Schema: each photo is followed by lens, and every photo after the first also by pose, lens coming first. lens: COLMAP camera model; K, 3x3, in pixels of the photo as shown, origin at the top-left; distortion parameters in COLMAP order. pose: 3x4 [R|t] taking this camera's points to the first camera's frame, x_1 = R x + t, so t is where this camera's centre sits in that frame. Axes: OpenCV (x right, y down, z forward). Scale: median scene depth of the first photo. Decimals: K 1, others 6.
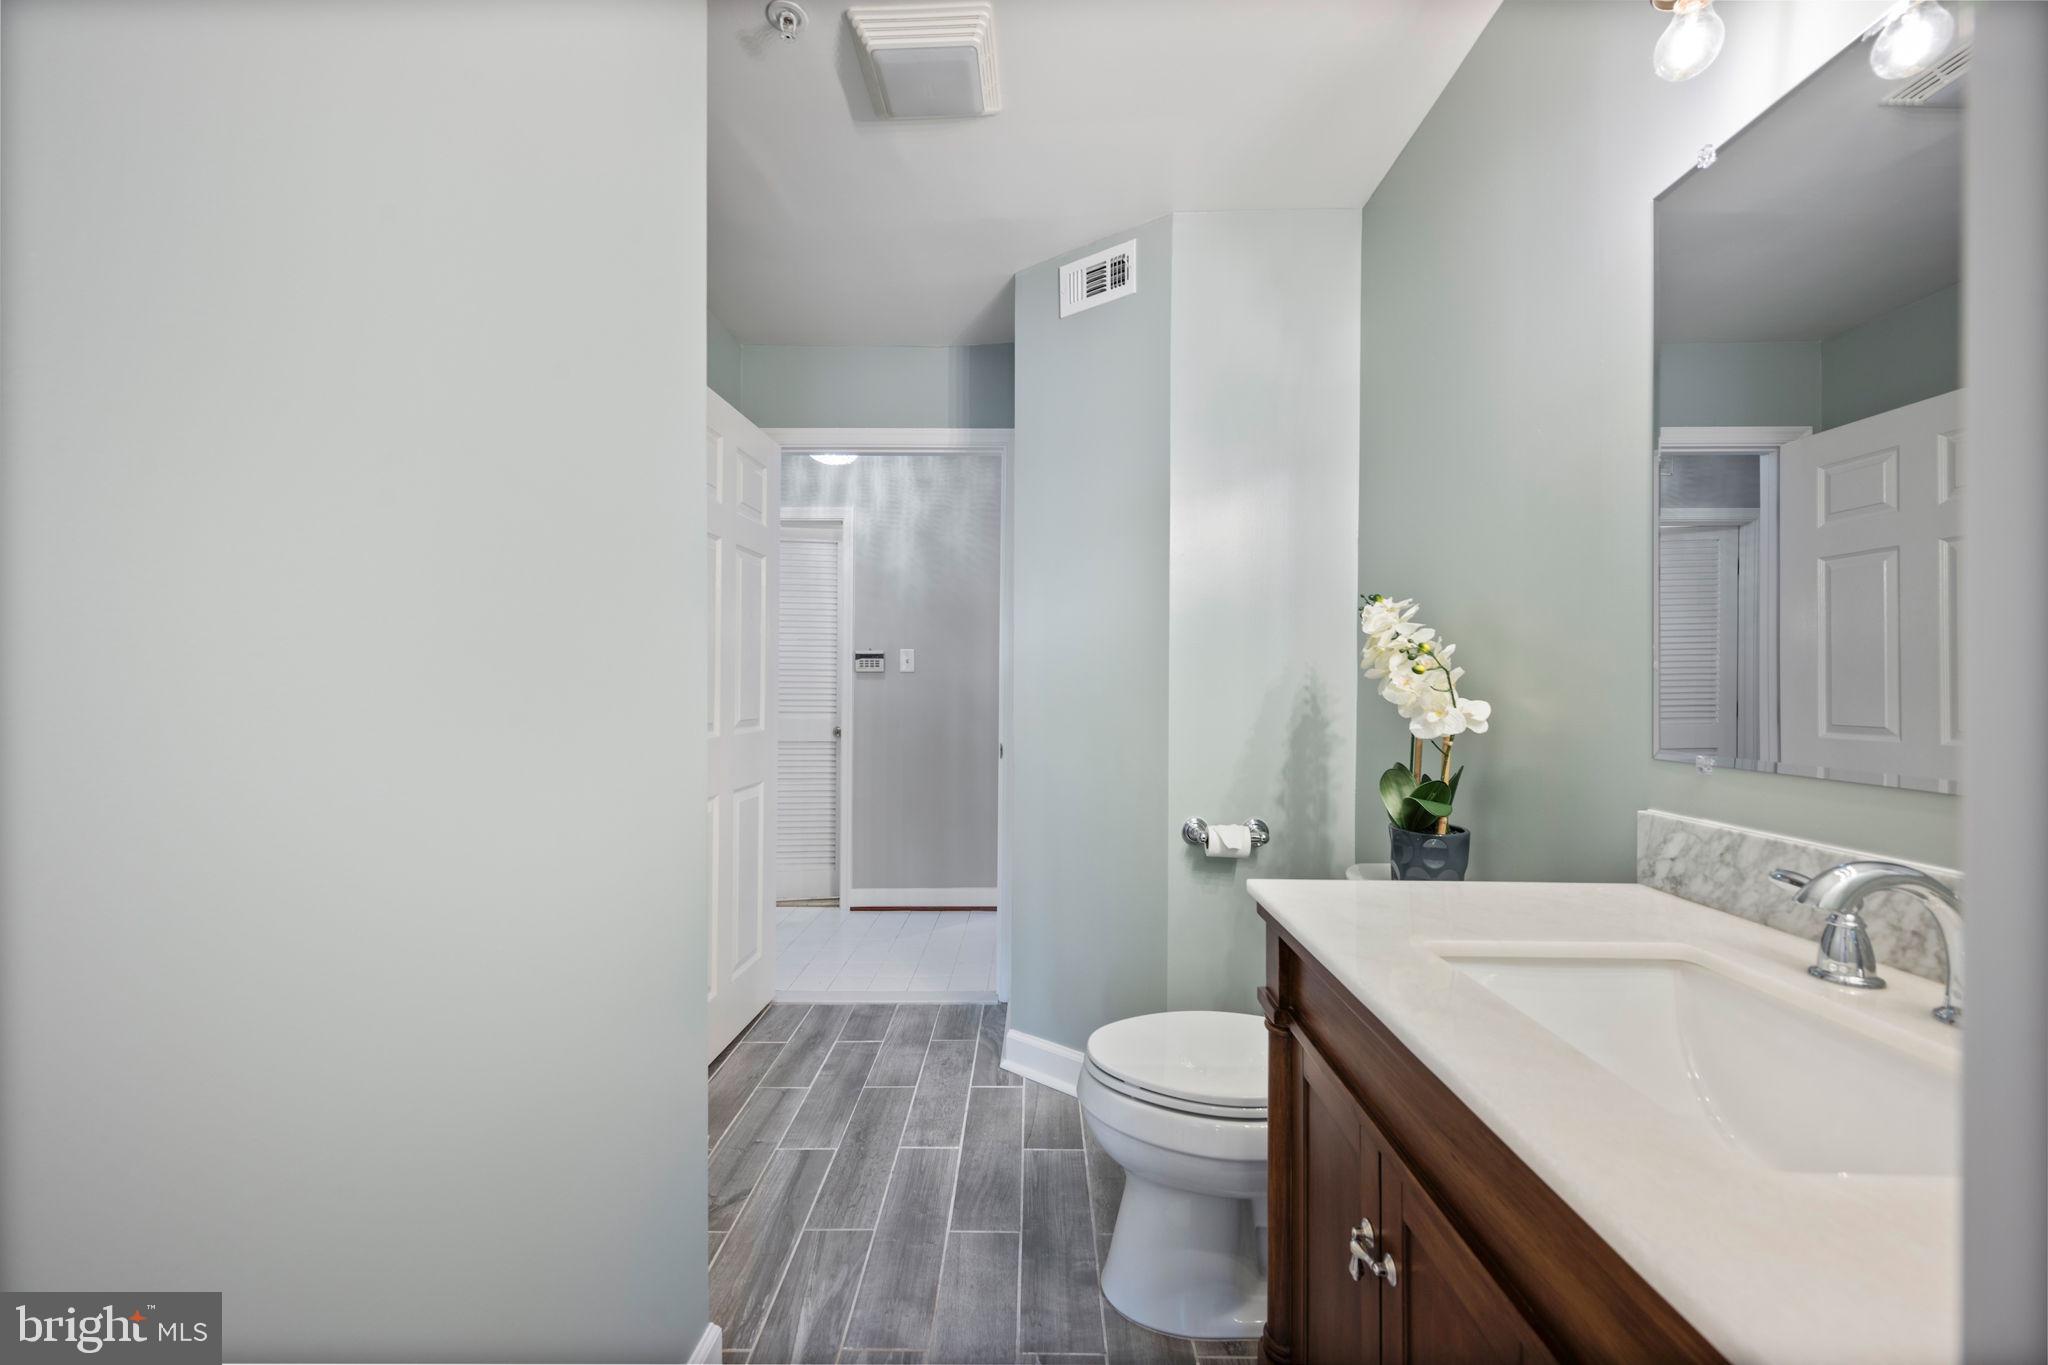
lens RADIAL K [[801.0, 0, 1020.5], [0, 801.0, 679.7], [0, 0, 1]] dist [0.000122, -0.000649]
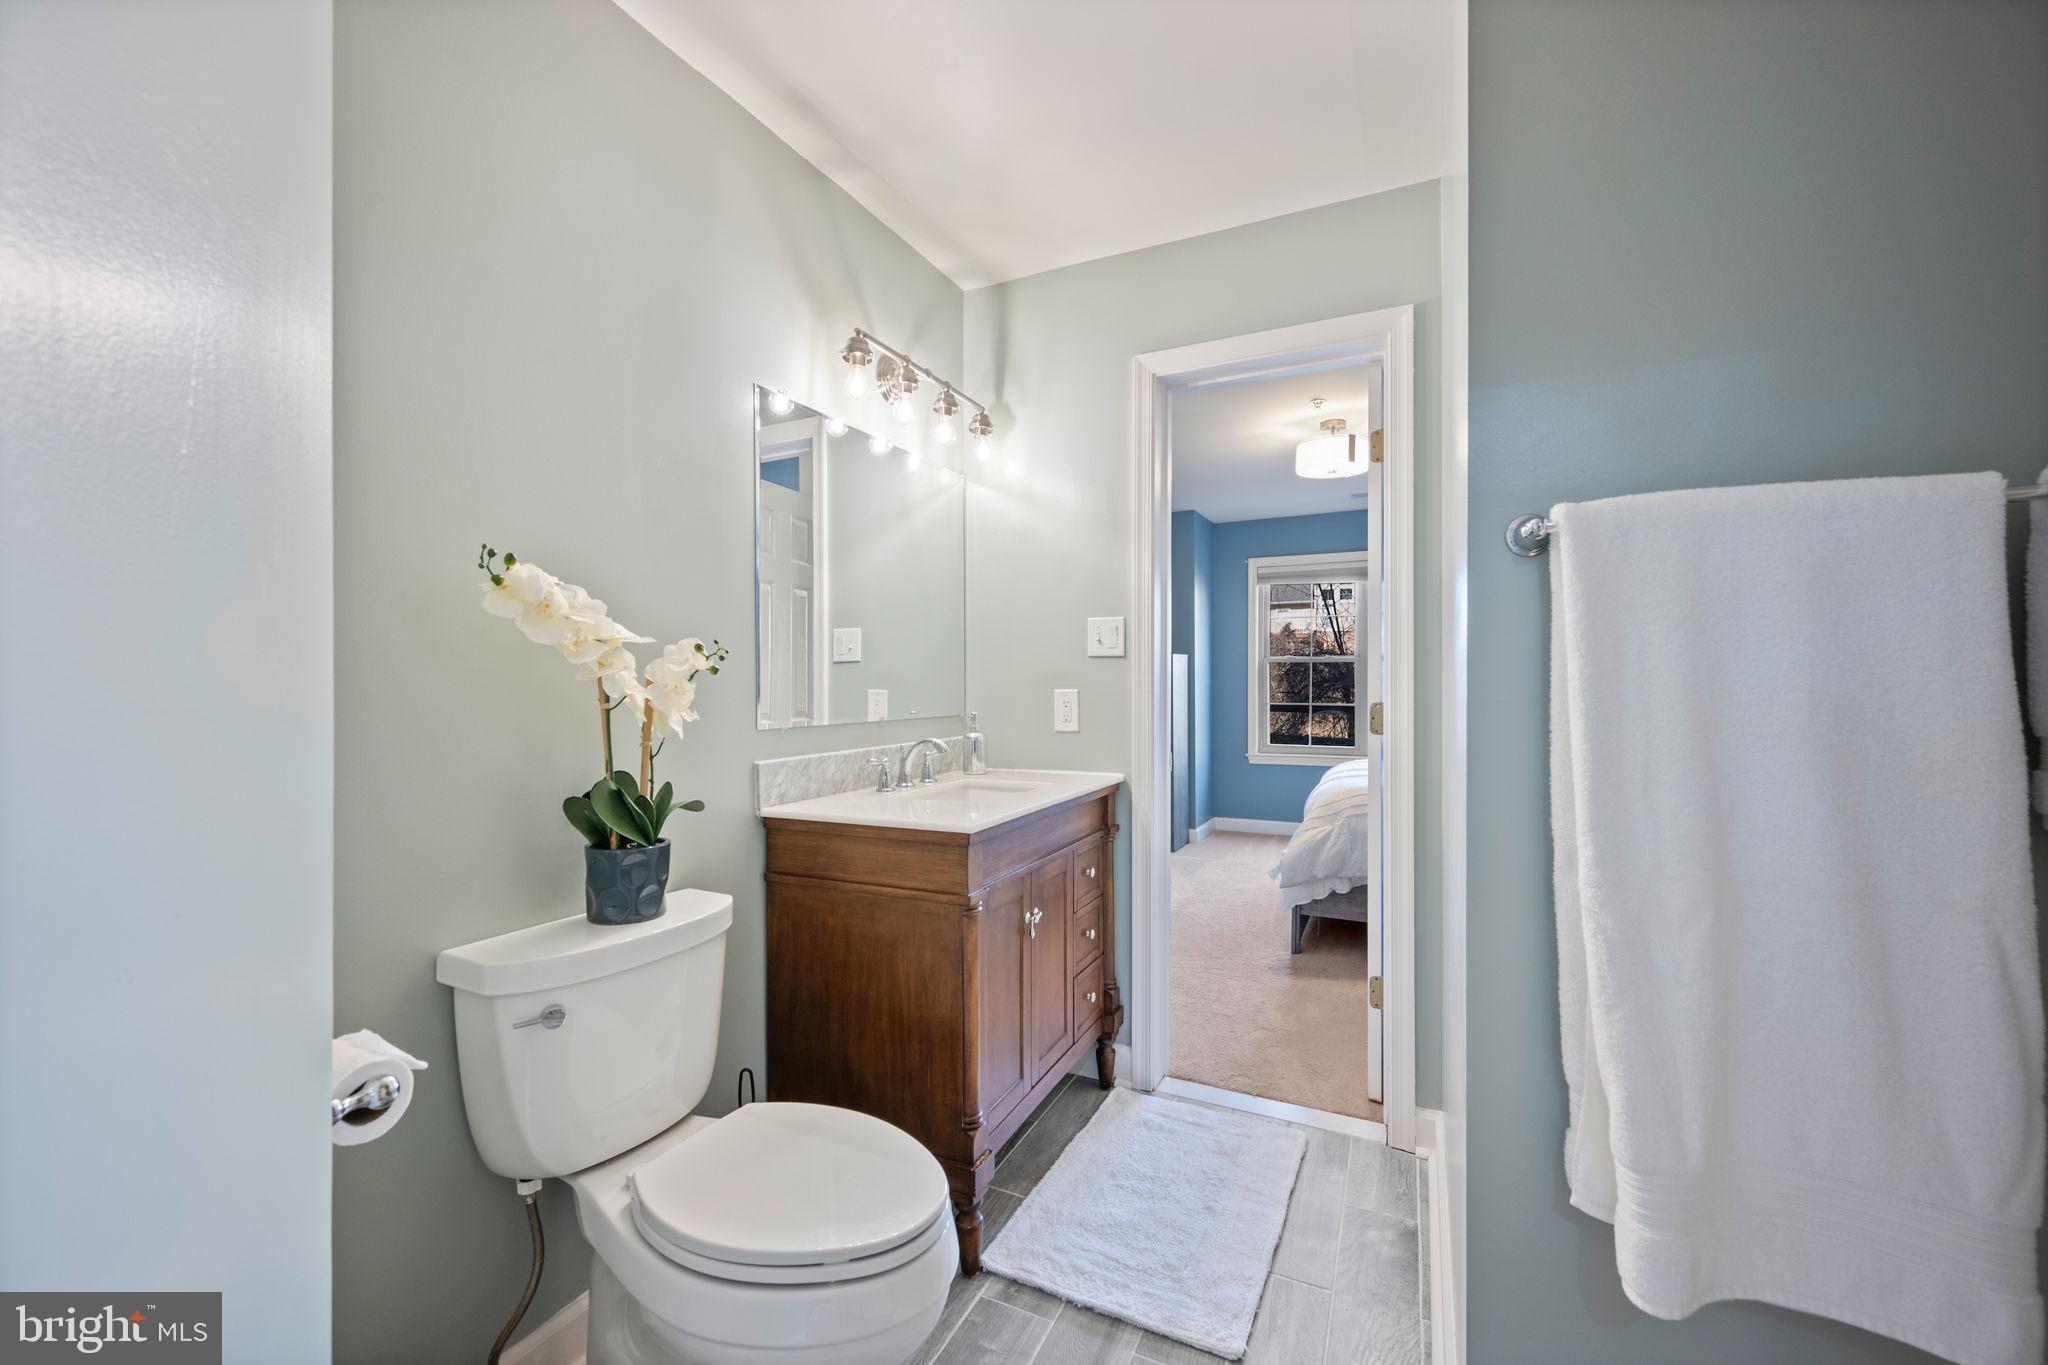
lens RADIAL K [[801.0, 0, 1026.1], [0, 801.0, 680.9], [0, 0, 1]] dist [0.000122, -0.000649]
pose [[-0.910969, -0.000626, 0.412475, -0.415803], [-0.002216, 0.999992, -0.003376, 0.004516], [-0.412469, -0.003990, -0.910963, 2.540119]]
